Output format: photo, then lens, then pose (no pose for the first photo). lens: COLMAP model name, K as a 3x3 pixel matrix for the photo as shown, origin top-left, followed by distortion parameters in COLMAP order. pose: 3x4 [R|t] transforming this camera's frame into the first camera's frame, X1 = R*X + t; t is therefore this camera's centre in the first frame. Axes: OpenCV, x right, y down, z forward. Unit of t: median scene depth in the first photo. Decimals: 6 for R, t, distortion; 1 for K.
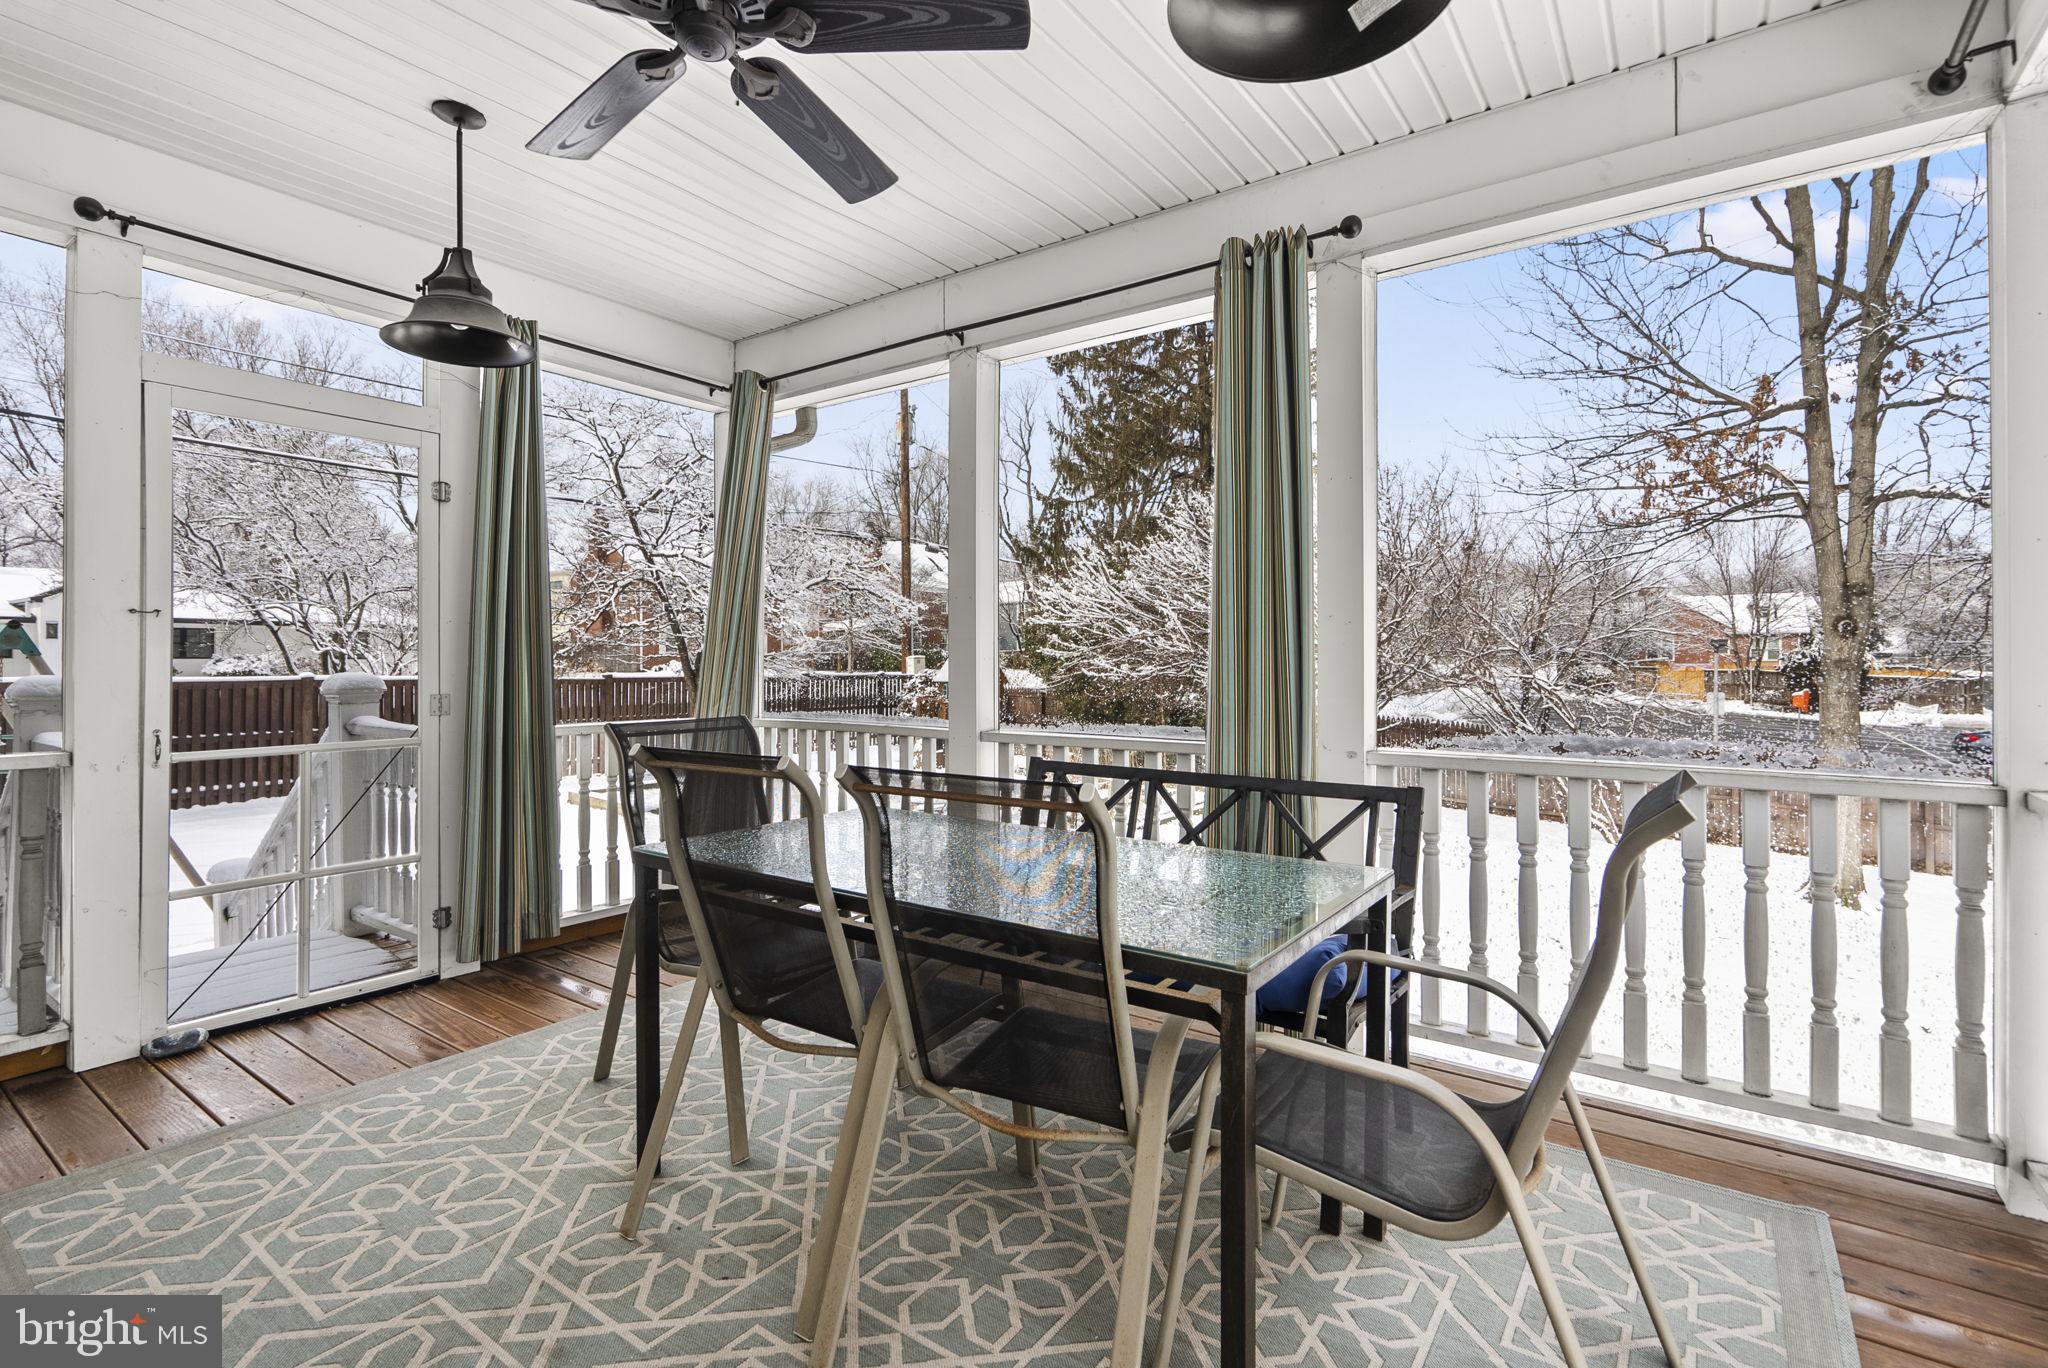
lens RADIAL K [[955.6, 0, 1020.8], [0, 955.6, 663.7], [0, 0, 1]] dist [0.000776, 0.000008]
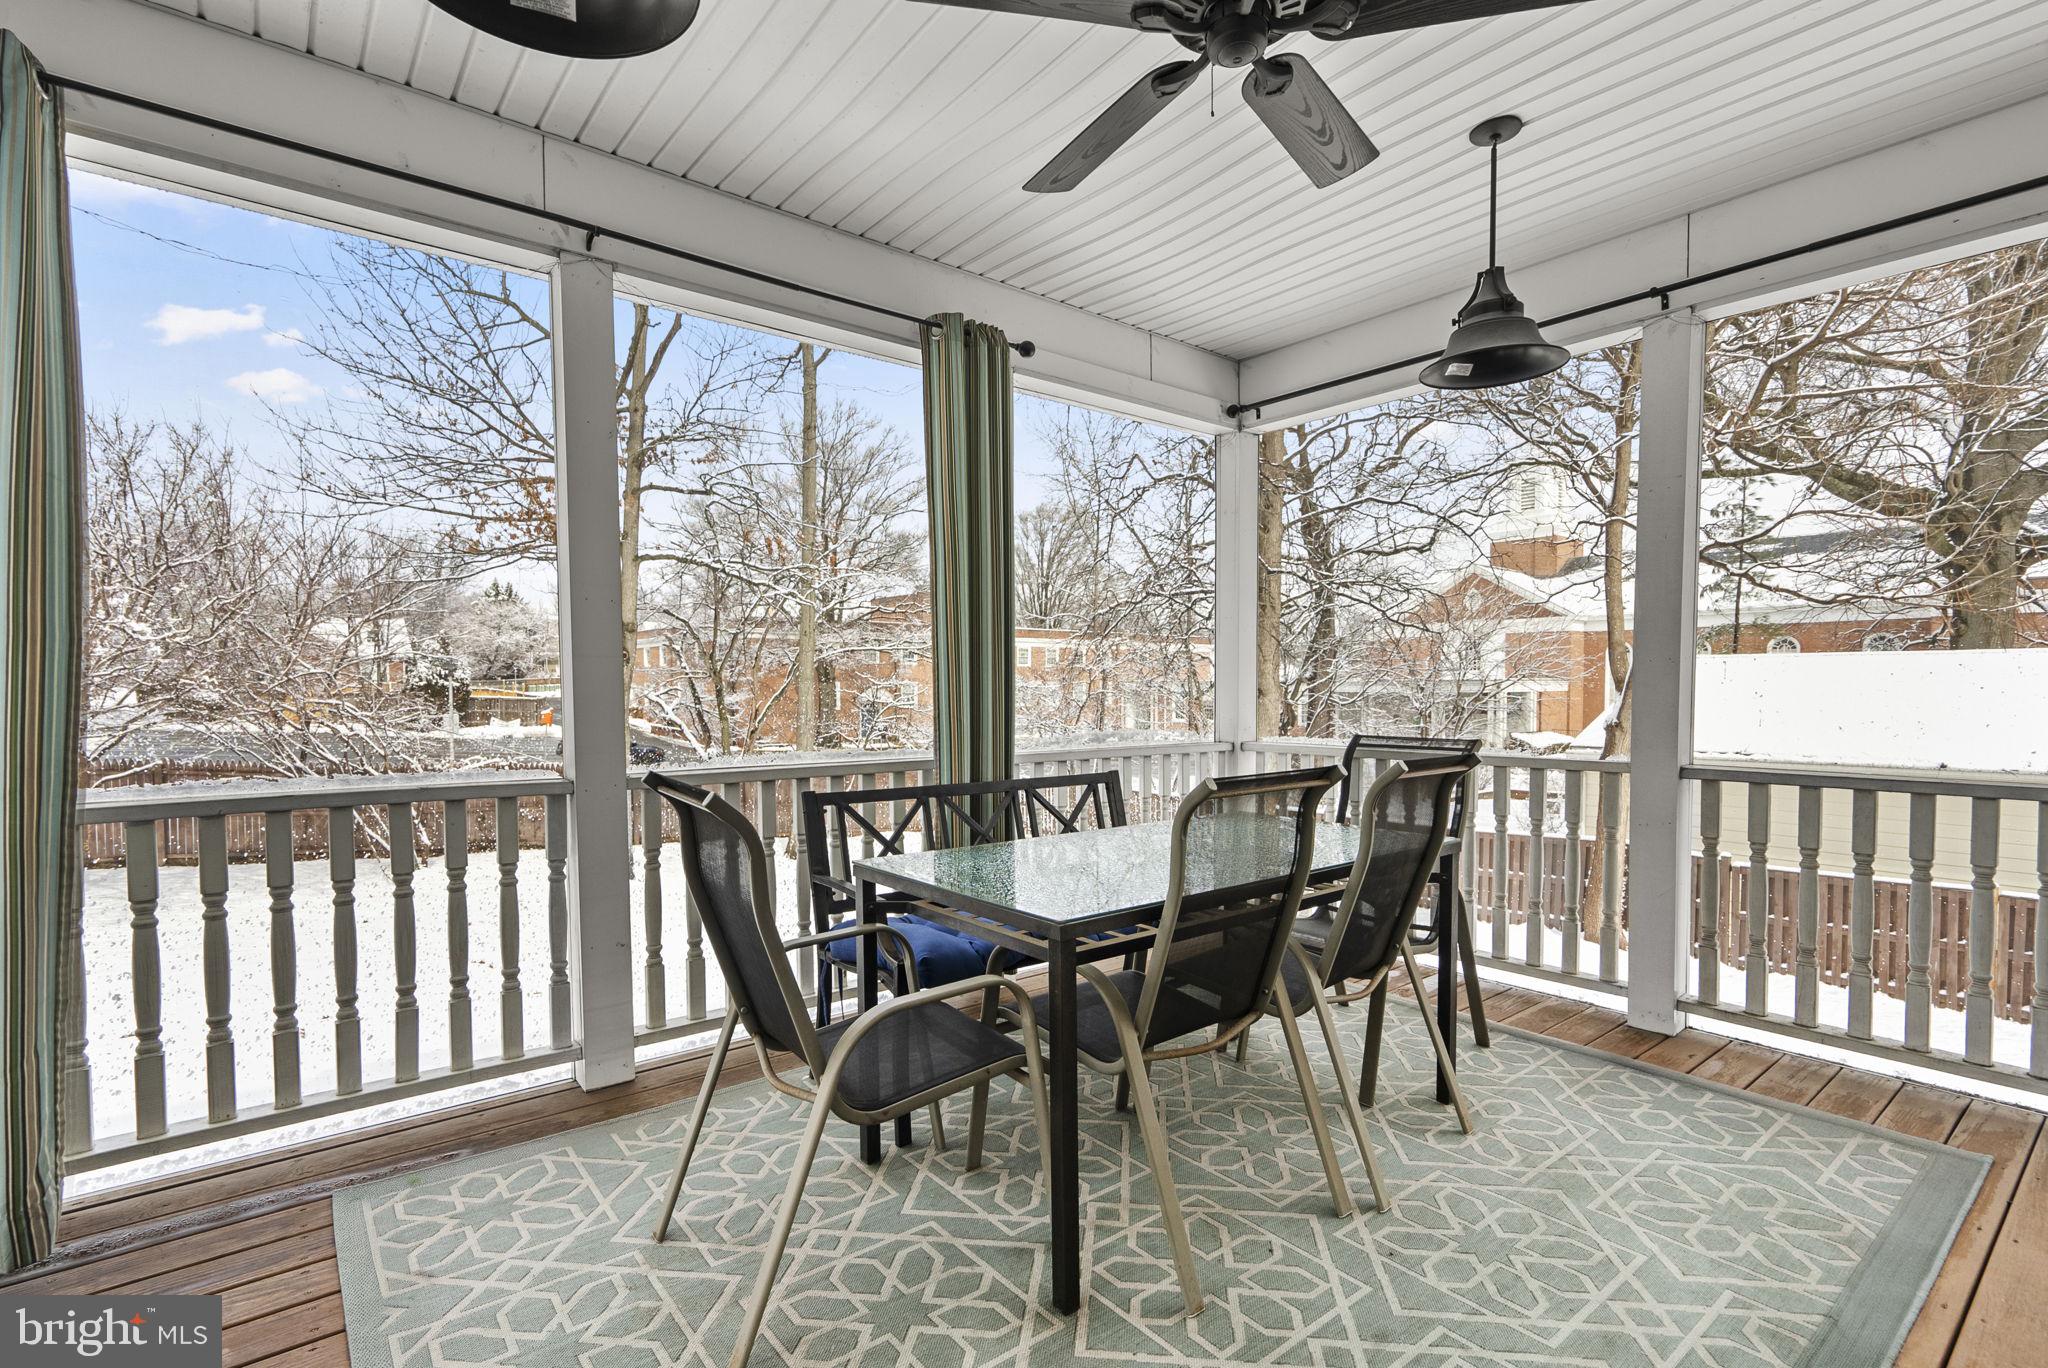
lens RADIAL K [[957.5, 0, 1022.2], [0, 957.5, 728.2], [0, 0, 1]] dist [-0.021726, 0.000017]
pose [[0.270482, -0.045902, 0.961630, -0.806577], [0.003604, 0.998904, 0.046668, -0.003064], [-0.962718, -0.009157, 0.270351, 0.567376]]
